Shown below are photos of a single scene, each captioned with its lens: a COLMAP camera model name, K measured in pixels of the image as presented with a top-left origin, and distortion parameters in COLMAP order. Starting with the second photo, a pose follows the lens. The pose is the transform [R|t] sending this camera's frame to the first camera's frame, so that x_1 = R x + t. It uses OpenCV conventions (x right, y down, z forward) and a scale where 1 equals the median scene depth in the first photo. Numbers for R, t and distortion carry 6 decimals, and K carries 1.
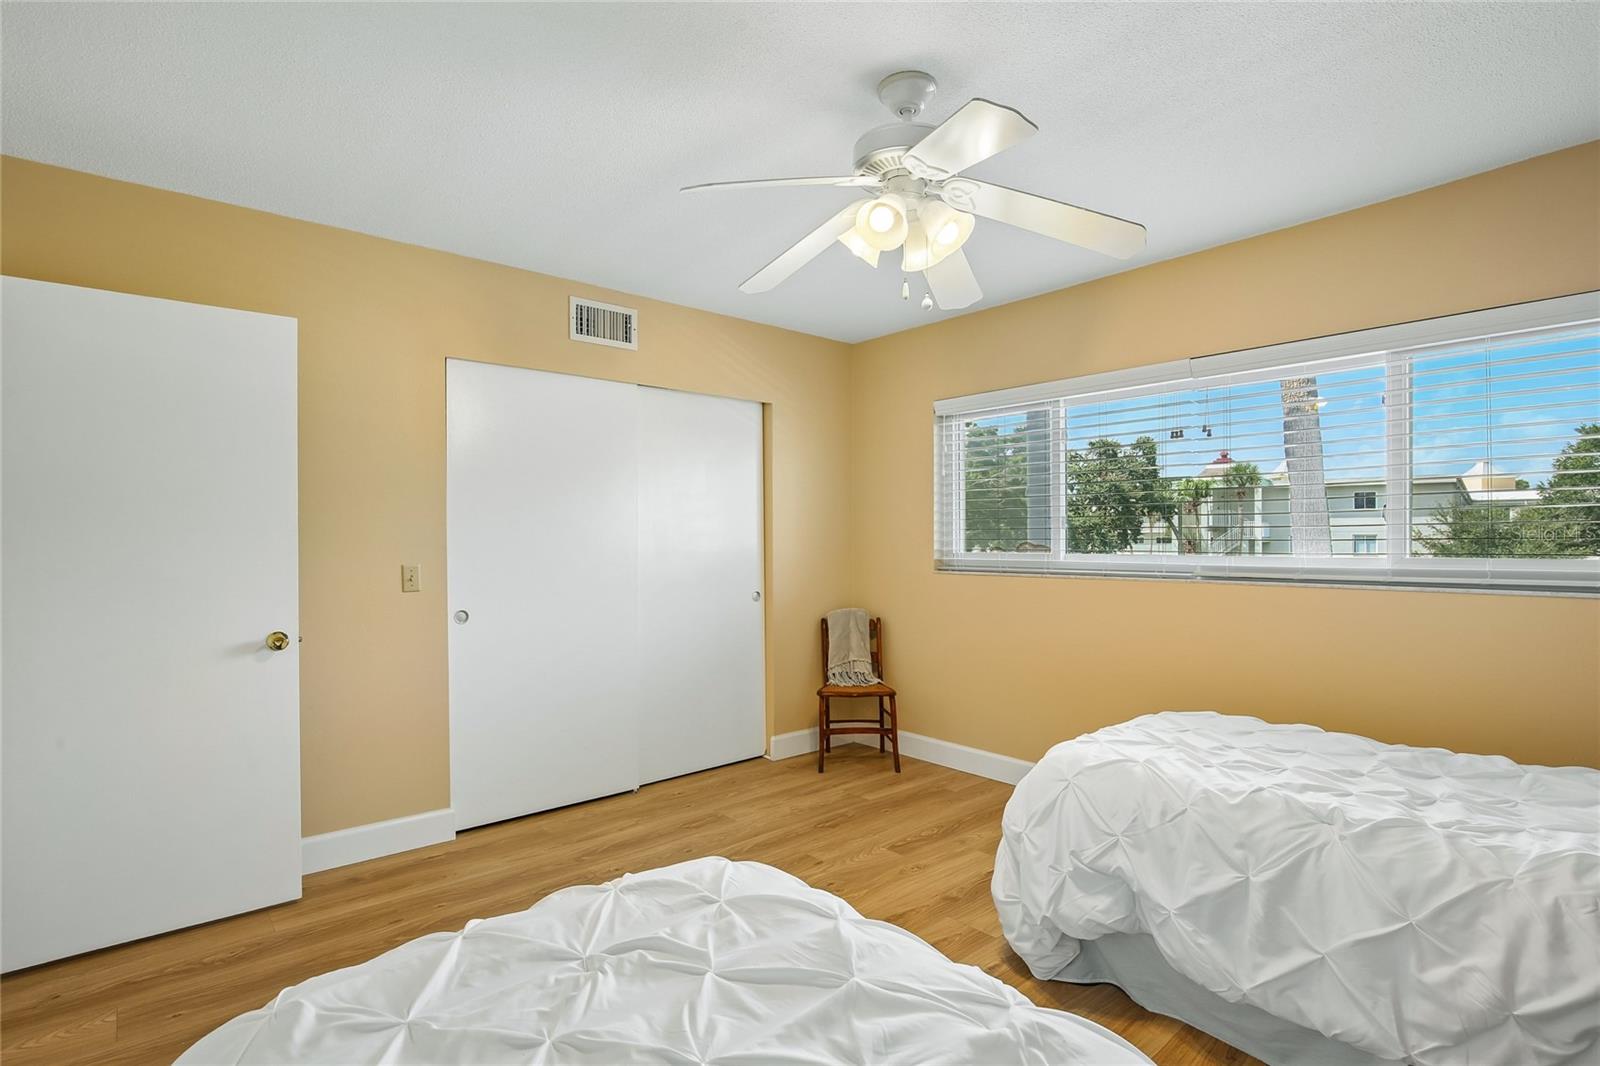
lens RADIAL K [[745.0, 0, 795.0], [0, 745.0, 543.9], [0, 0, 1]] dist [-0.024329, 0.003370]
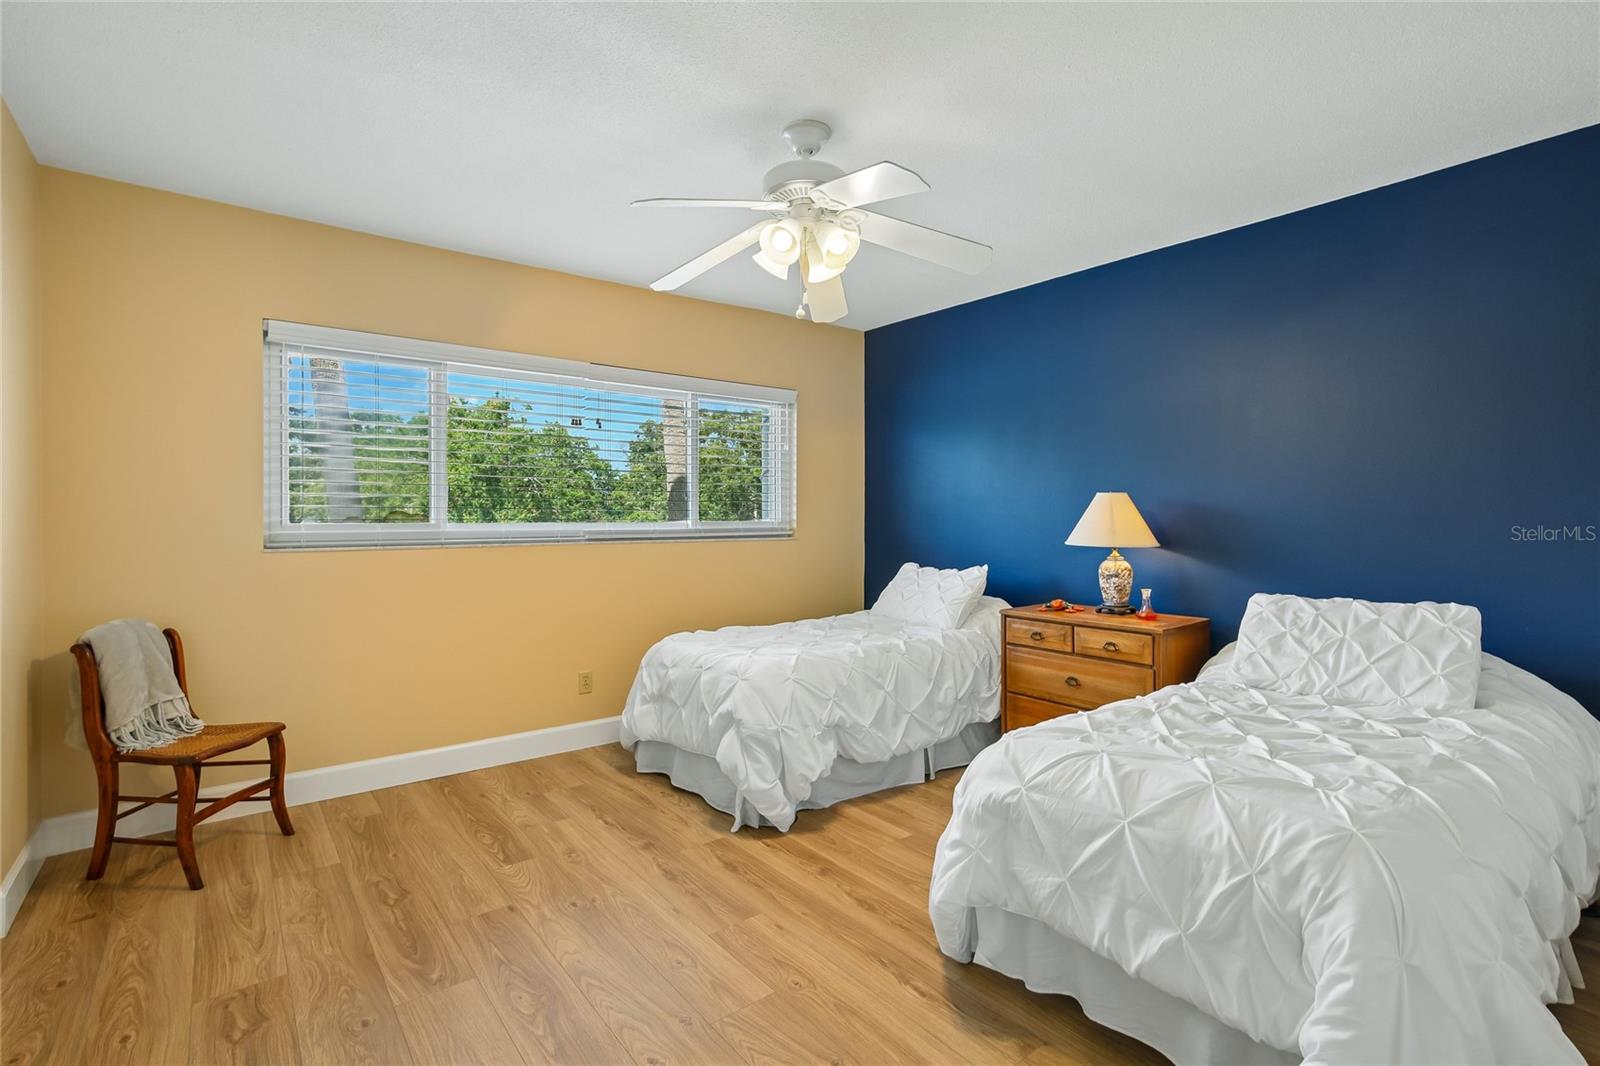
lens RADIAL K [[745.0, 0, 786.7], [0, 745.0, 522.2], [0, 0, 1]] dist [-0.024329, 0.003370]
pose [[0.063260, -0.012534, 0.997918, -0.627166], [-0.000049, 0.999921, 0.012562, -0.000790], [-0.997997, -0.000843, 0.063254, 0.548295]]
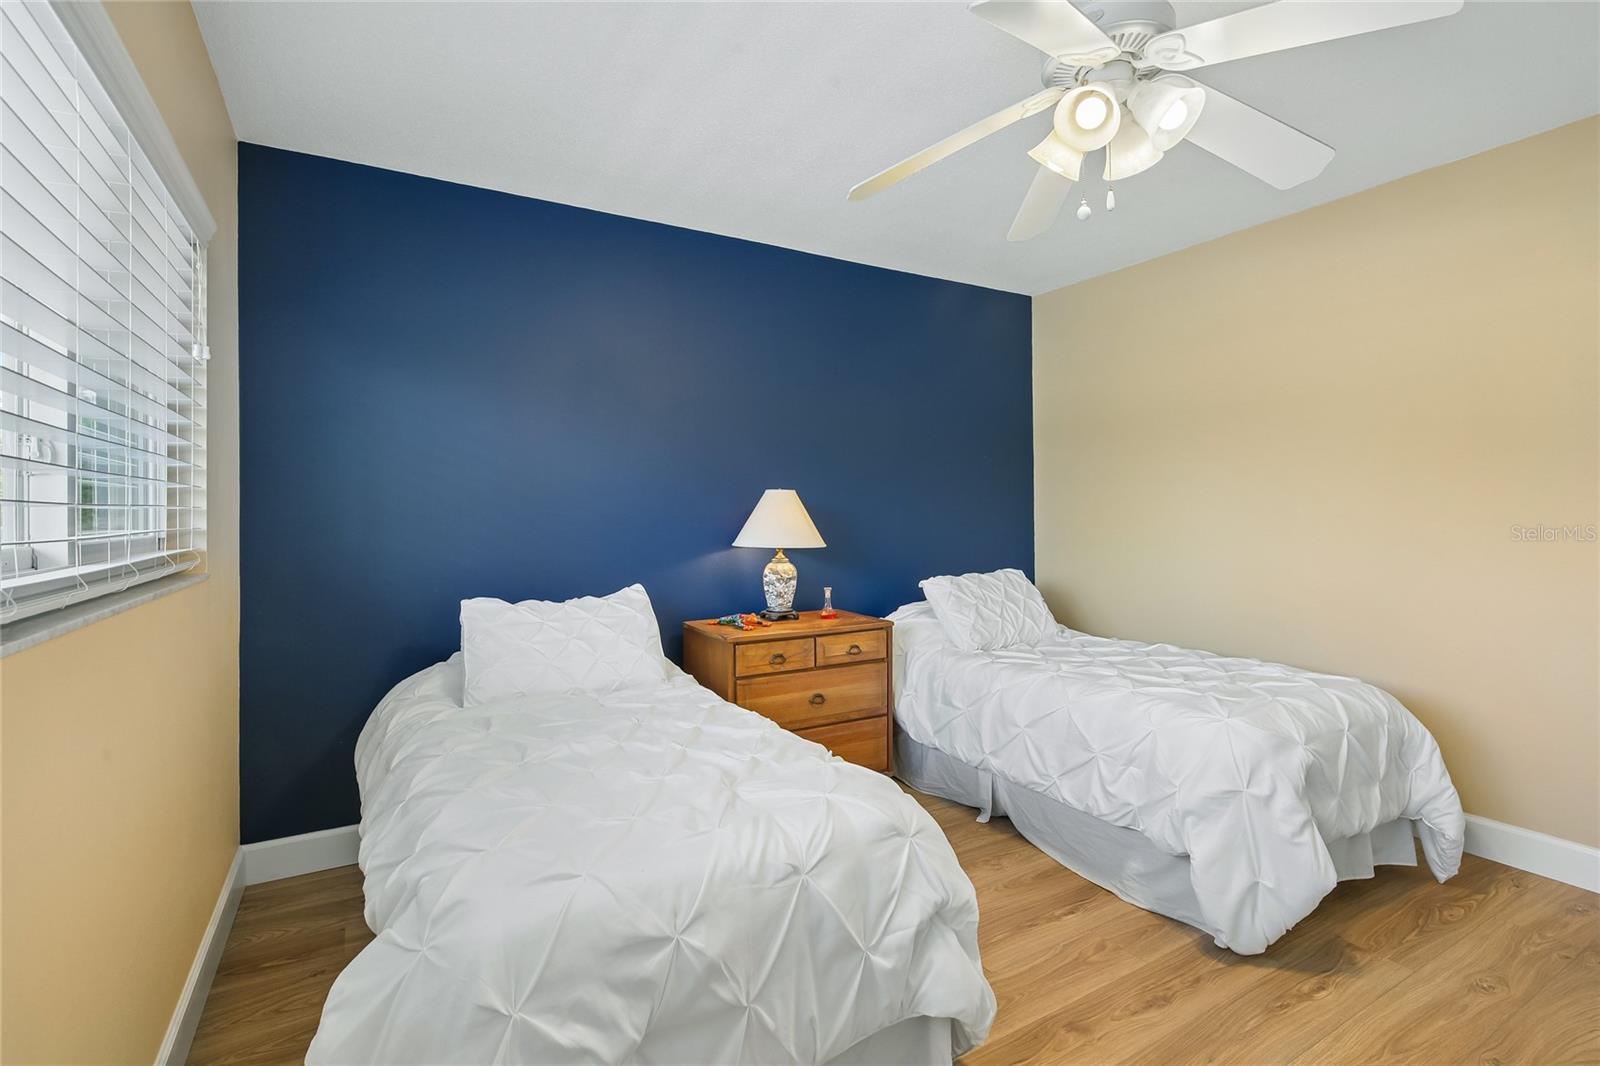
lens RADIAL K [[745.0, 0, 798.2], [0, 745.0, 523.2], [0, 0, 1]] dist [-0.024329, 0.003370]
pose [[-0.981068, 0.006527, 0.193552, 0.177976], [0.008458, 0.999922, 0.009154, 0.005017], [-0.193477, 0.010617, -0.981047, 1.071540]]
